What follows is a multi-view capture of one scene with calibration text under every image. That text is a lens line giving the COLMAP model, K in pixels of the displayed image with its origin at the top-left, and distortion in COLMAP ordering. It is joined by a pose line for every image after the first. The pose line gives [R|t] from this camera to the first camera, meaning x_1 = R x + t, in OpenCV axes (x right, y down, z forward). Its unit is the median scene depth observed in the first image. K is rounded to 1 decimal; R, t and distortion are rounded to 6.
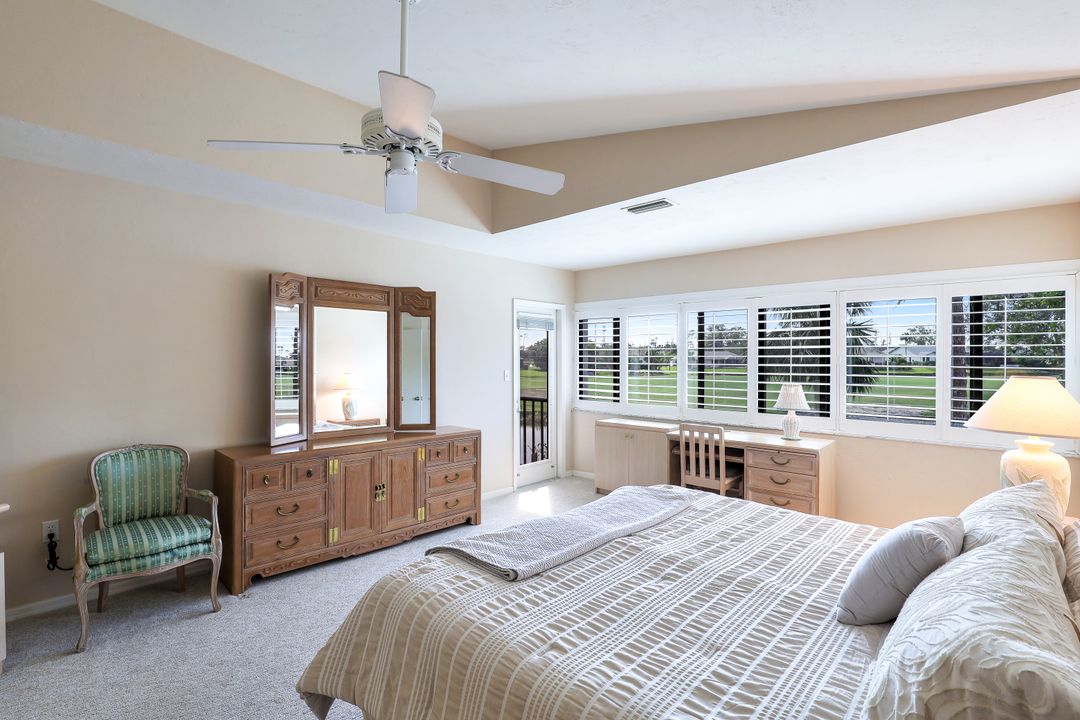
lens RADIAL K [[498.4, 0, 555.7], [0, 498.4, 362.7], [0, 0, 1]] dist [-0.019514, 0.003142]
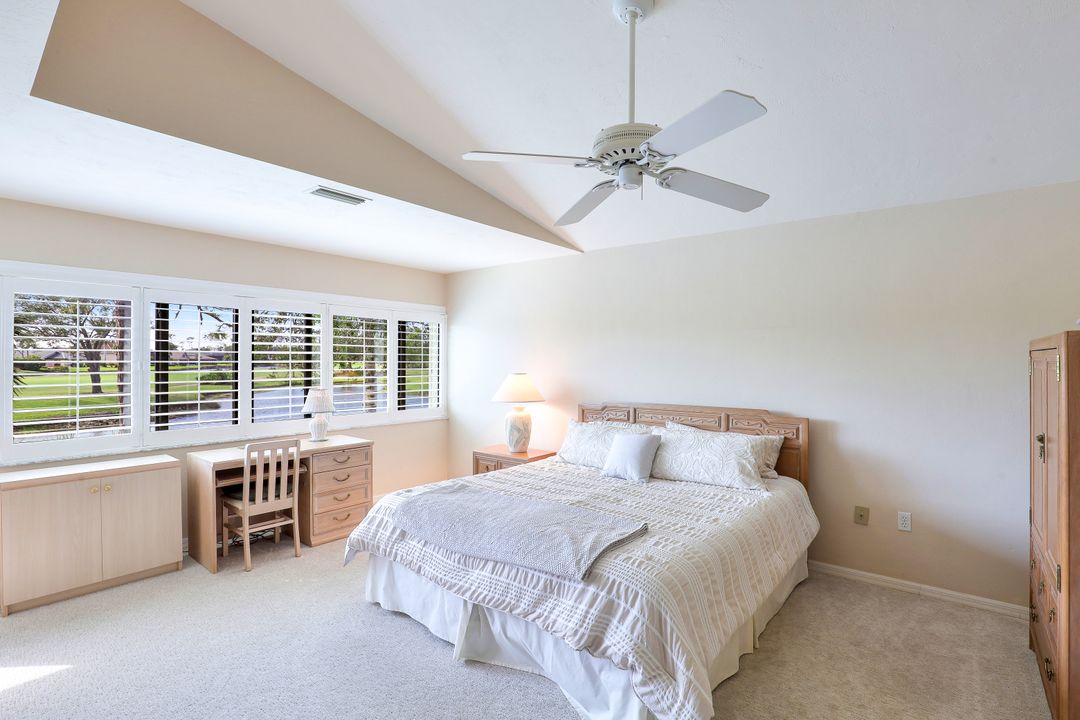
lens RADIAL K [[498.4, 0, 553.5], [0, 498.4, 359.4], [0, 0, 1]] dist [-0.019514, 0.003142]
pose [[-0.057265, 0.004026, 0.998351, -0.730050], [0.004761, 0.999982, -0.003759, -0.014284], [-0.998348, 0.004538, -0.057283, 0.676888]]
